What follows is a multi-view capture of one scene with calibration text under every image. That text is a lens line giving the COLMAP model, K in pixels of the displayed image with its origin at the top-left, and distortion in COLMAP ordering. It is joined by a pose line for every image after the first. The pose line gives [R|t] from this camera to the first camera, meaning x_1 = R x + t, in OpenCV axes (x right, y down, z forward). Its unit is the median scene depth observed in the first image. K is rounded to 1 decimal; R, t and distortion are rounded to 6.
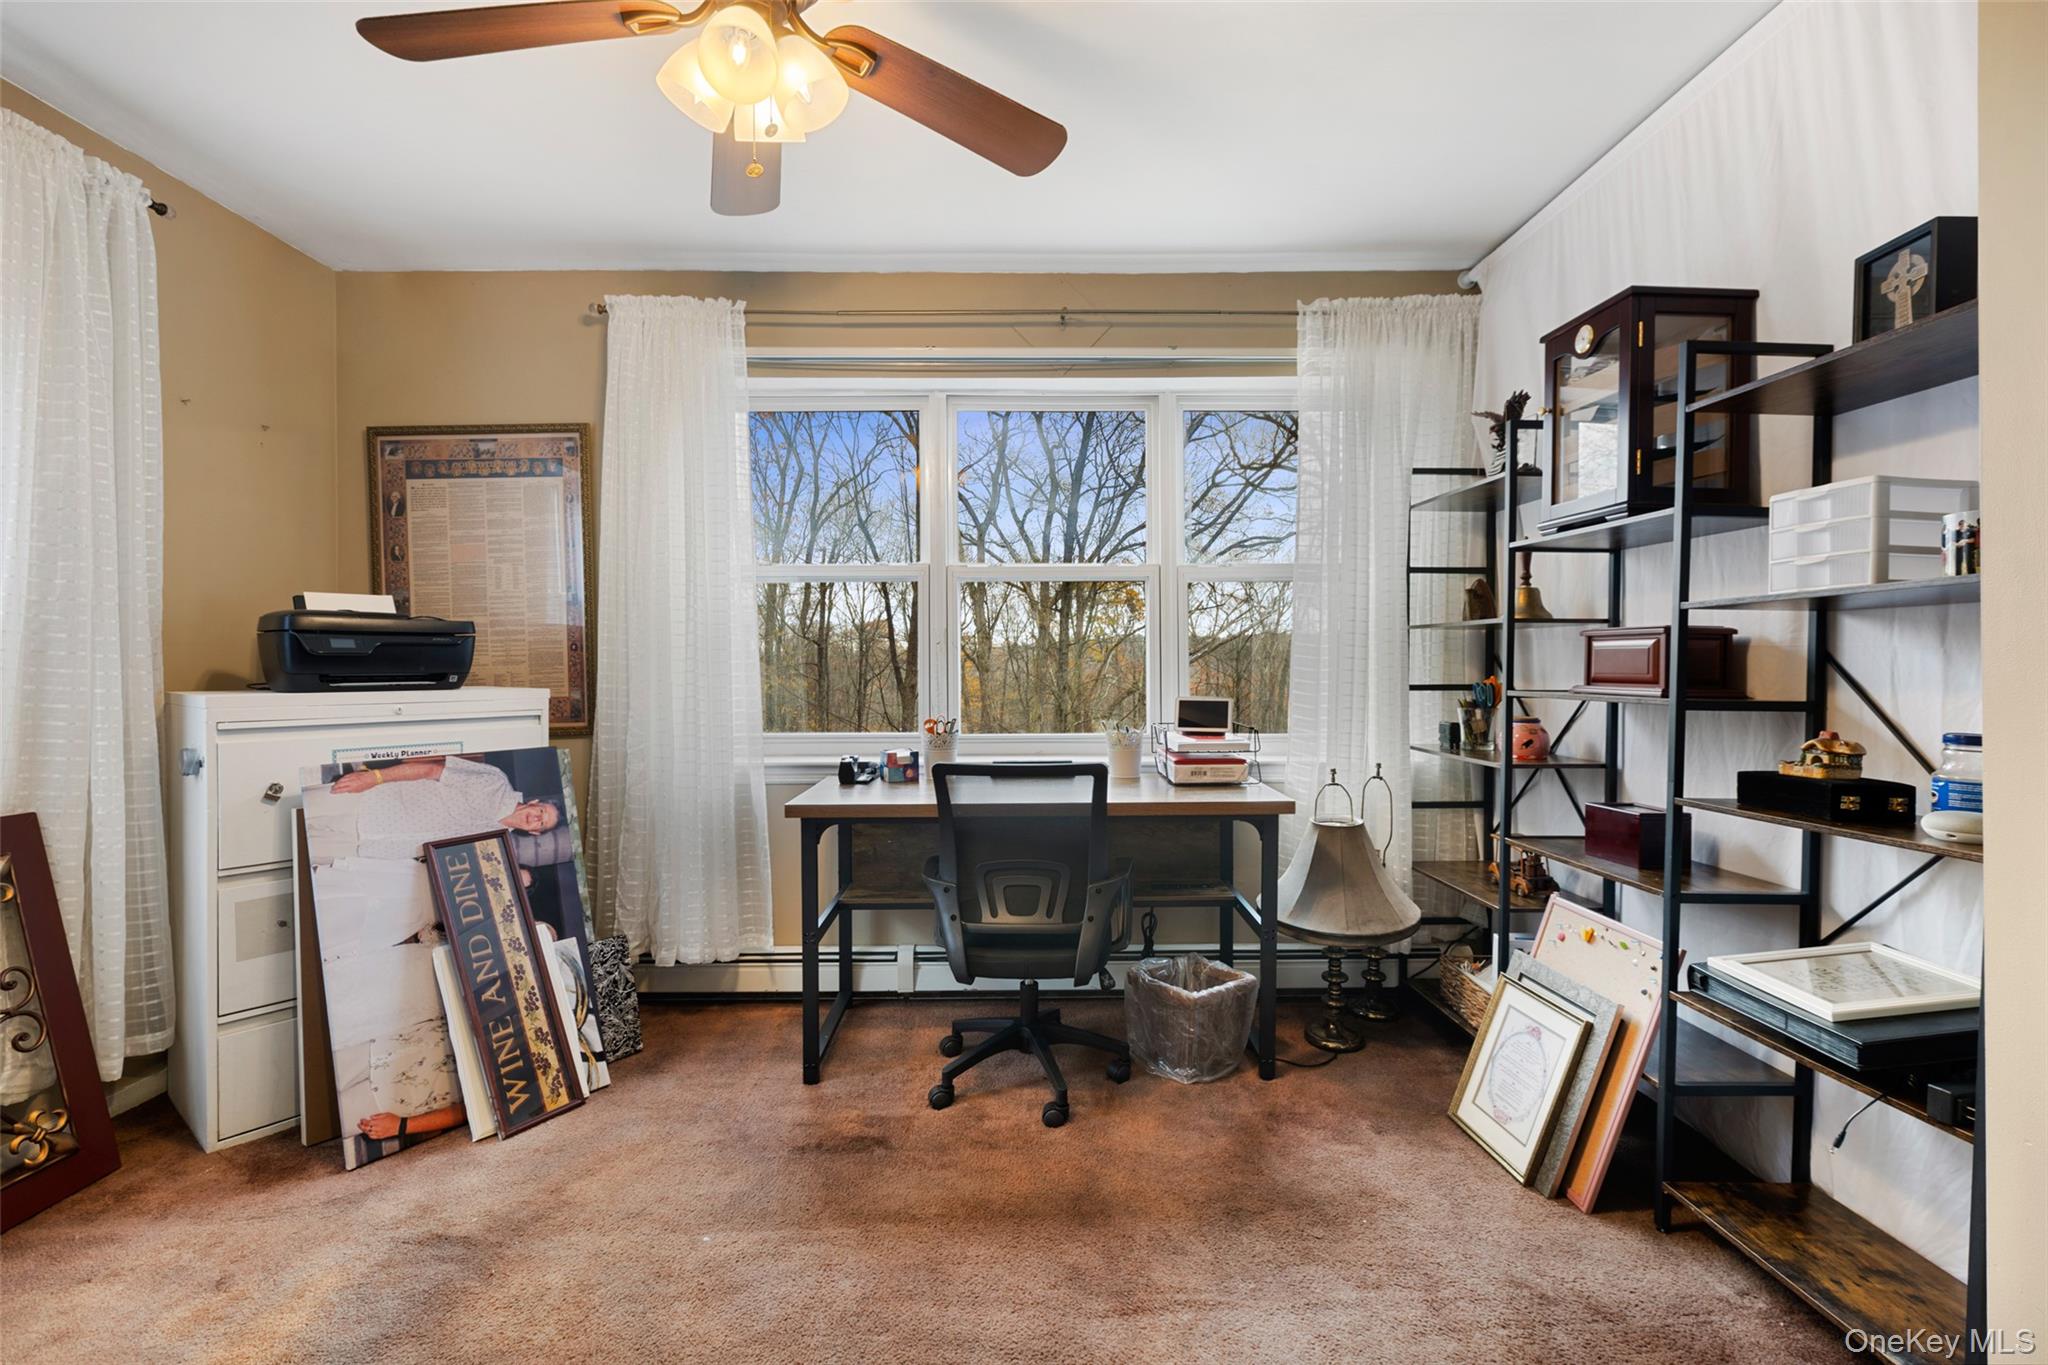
lens RADIAL K [[932.8, 0, 1030.1], [0, 932.8, 687.5], [0, 0, 1]] dist [0.010488, -0.002582]
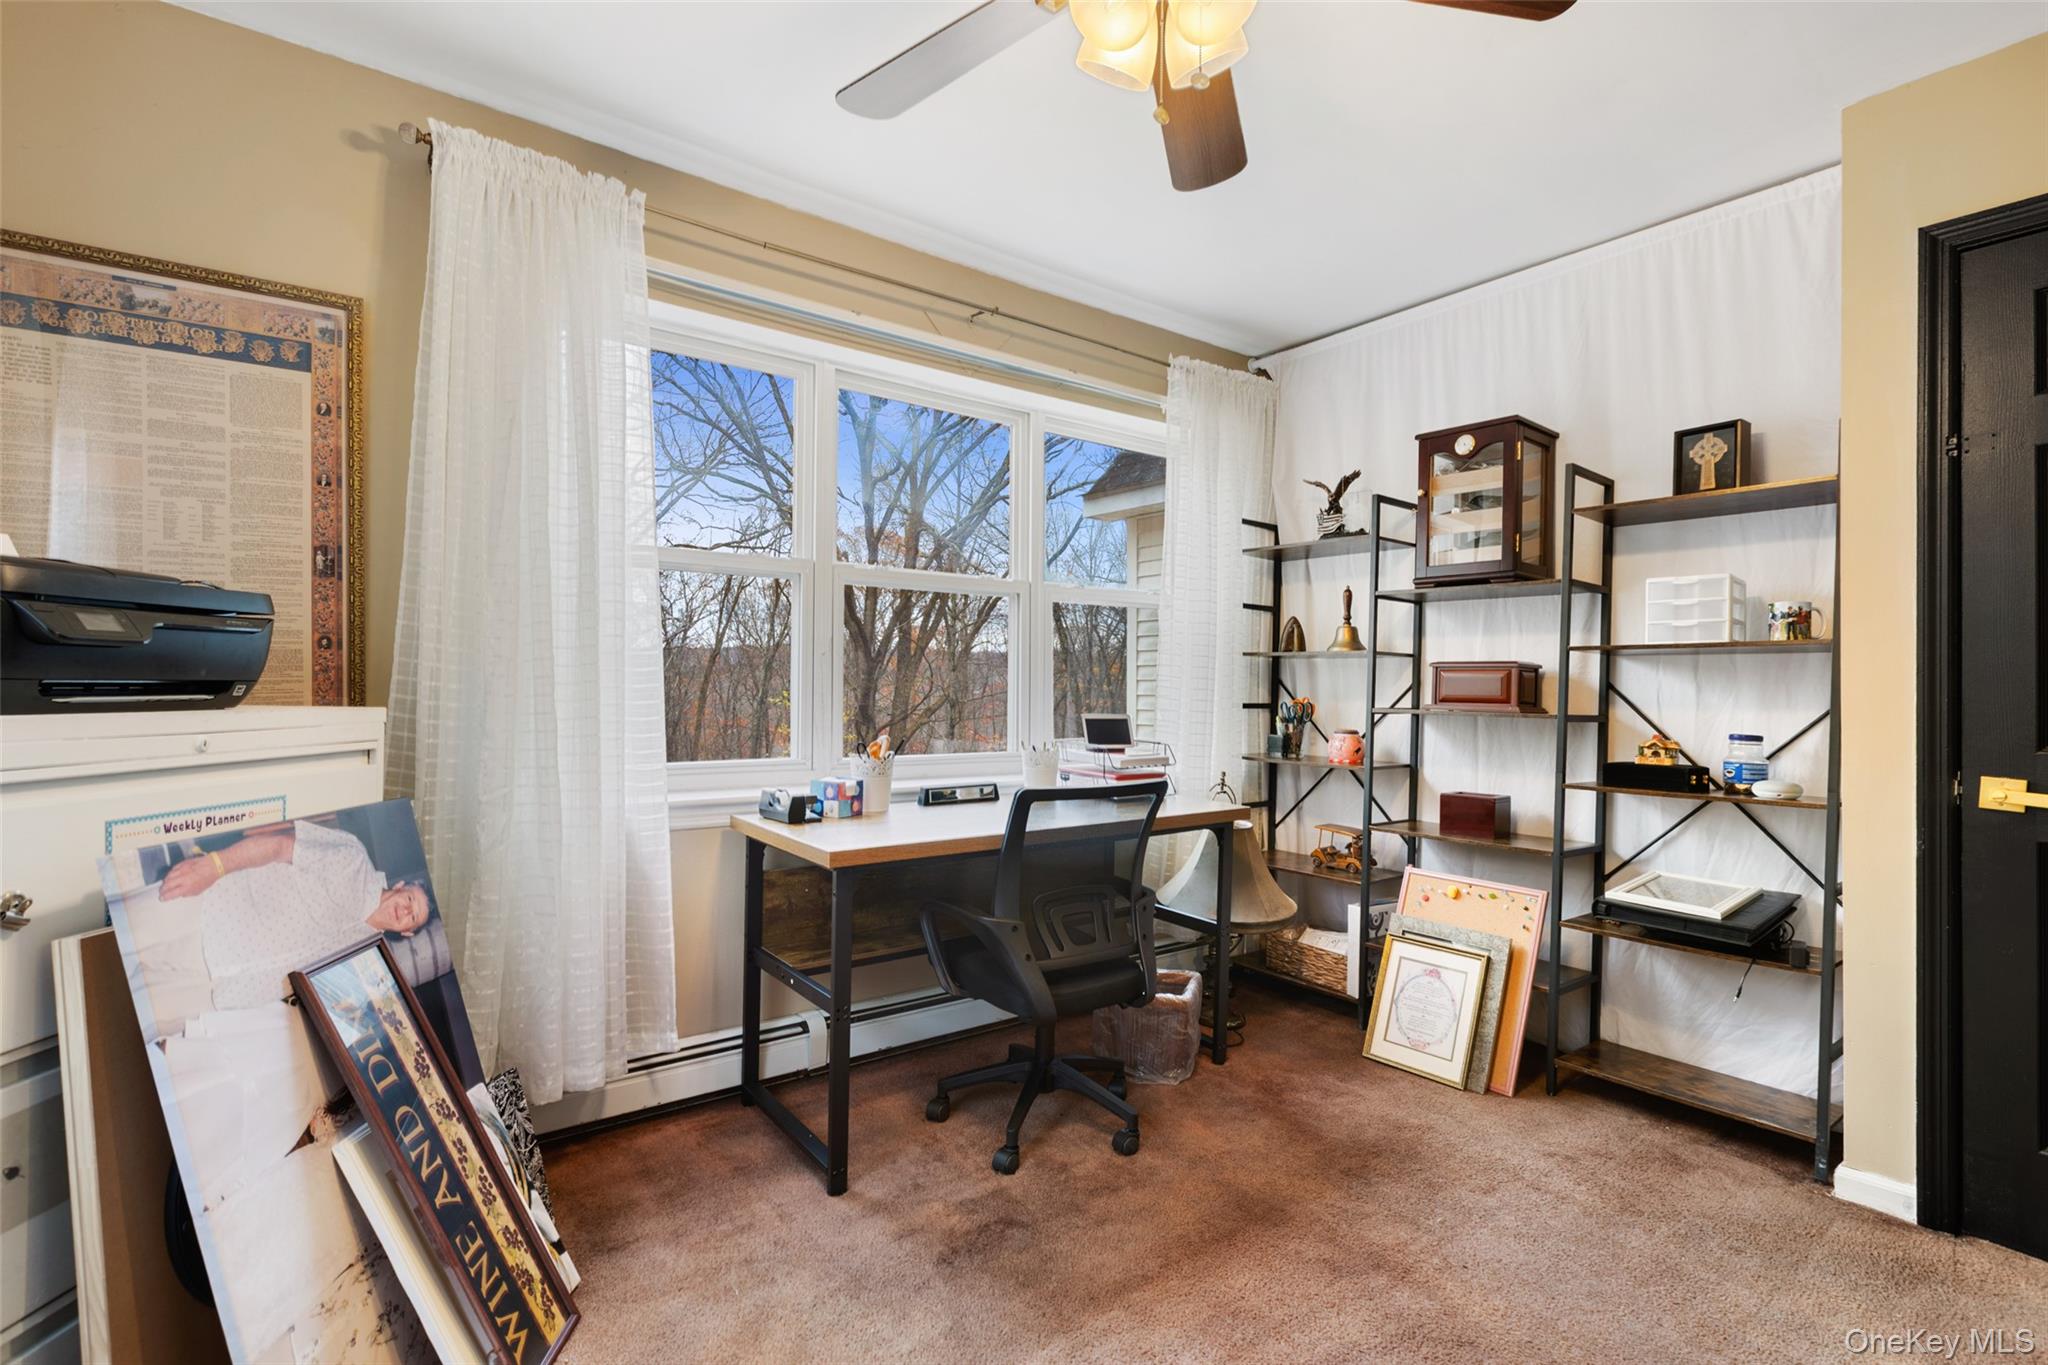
lens RADIAL K [[932.8, 0, 1116.2], [0, 932.8, 695.0], [0, 0, 1]] dist [0.010488, -0.002582]
pose [[0.805083, 0.007169, 0.593119, -0.562853], [-0.000536, 0.999935, -0.011358, 0.000032], [-0.593162, 0.008826, 0.805035, 0.213824]]
